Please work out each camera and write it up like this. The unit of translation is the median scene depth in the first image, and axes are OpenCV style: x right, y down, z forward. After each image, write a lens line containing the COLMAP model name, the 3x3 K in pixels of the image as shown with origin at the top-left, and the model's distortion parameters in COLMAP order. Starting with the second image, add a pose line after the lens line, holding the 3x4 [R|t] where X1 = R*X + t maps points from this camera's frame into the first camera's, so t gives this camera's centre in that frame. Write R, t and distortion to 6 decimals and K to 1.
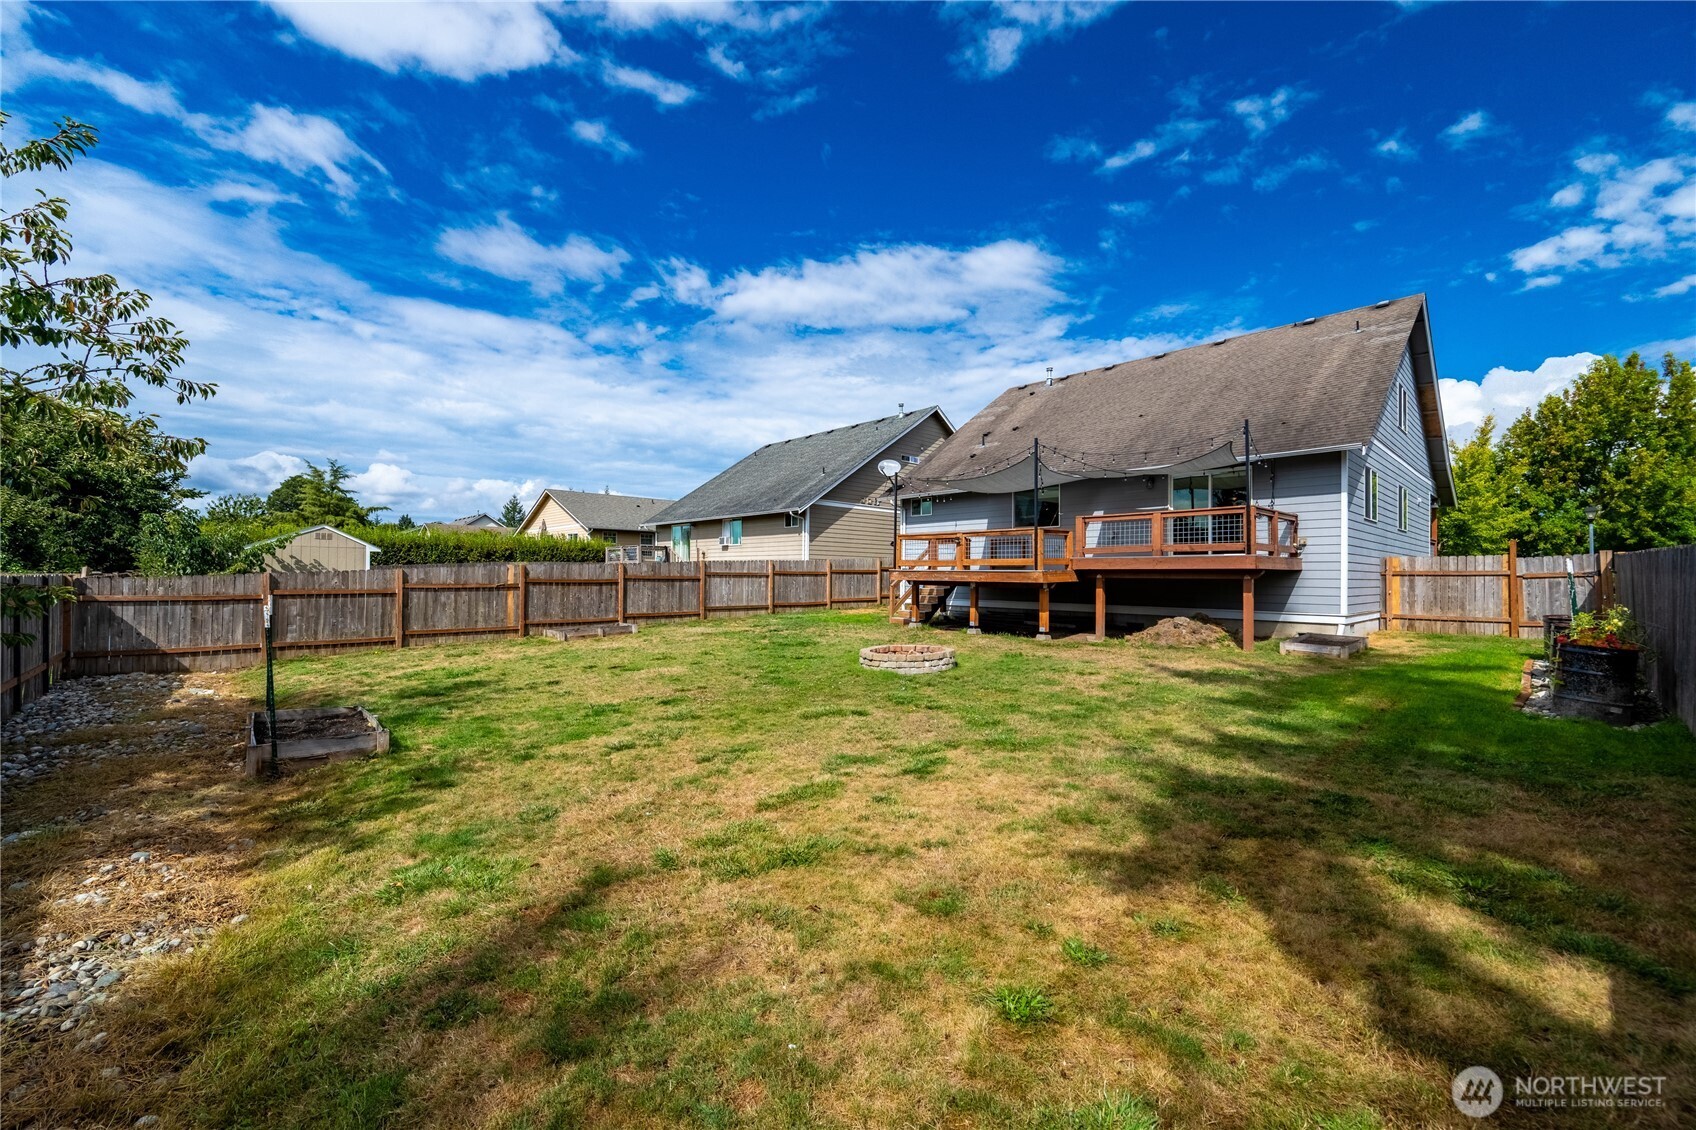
lens RADIAL K [[662.8, 0, 846.1], [0, 662.8, 576.4], [0, 0, 1]] dist [0.000551, -0.000669]
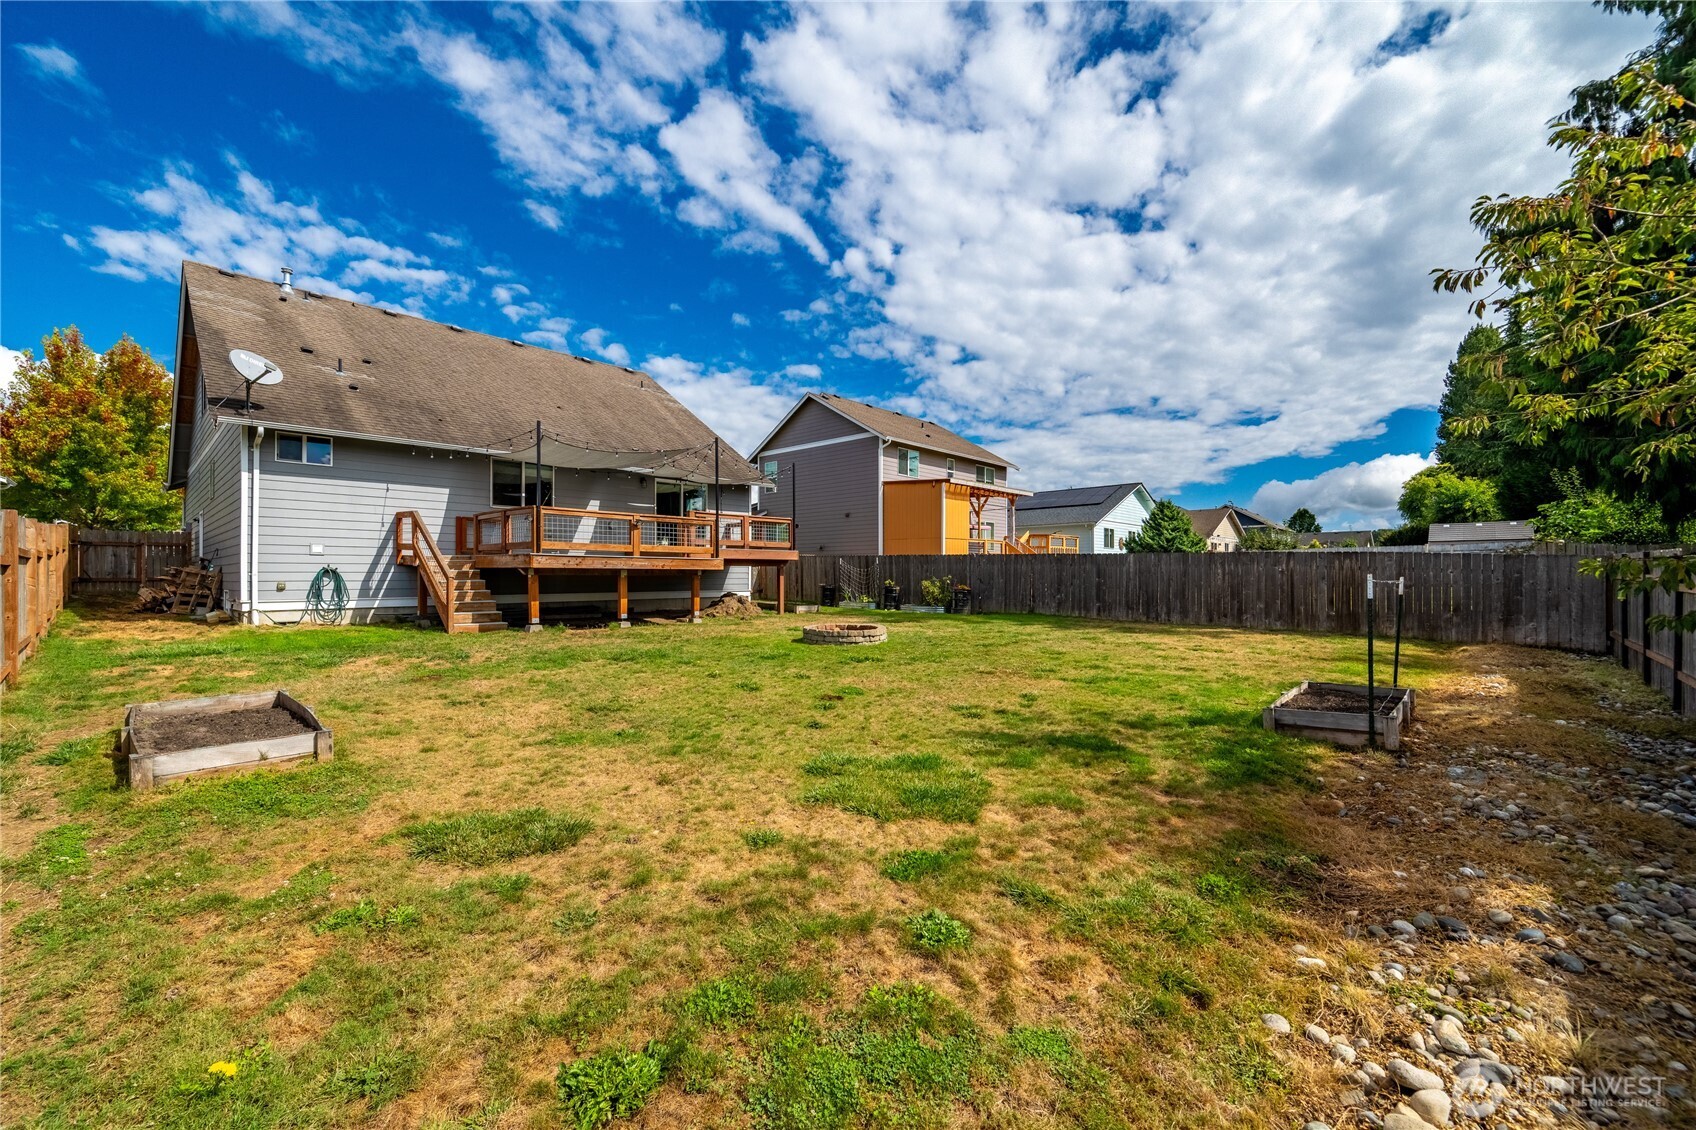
lens RADIAL K [[662.8, 0, 847.0], [0, 662.8, 571.9], [0, 0, 1]] dist [0.000551, -0.000669]
pose [[-0.068490, 0.009362, 0.997608, -0.702585], [-0.009253, 0.999907, -0.010019, 0.016923], [-0.997609, -0.009917, -0.068397, 0.710790]]
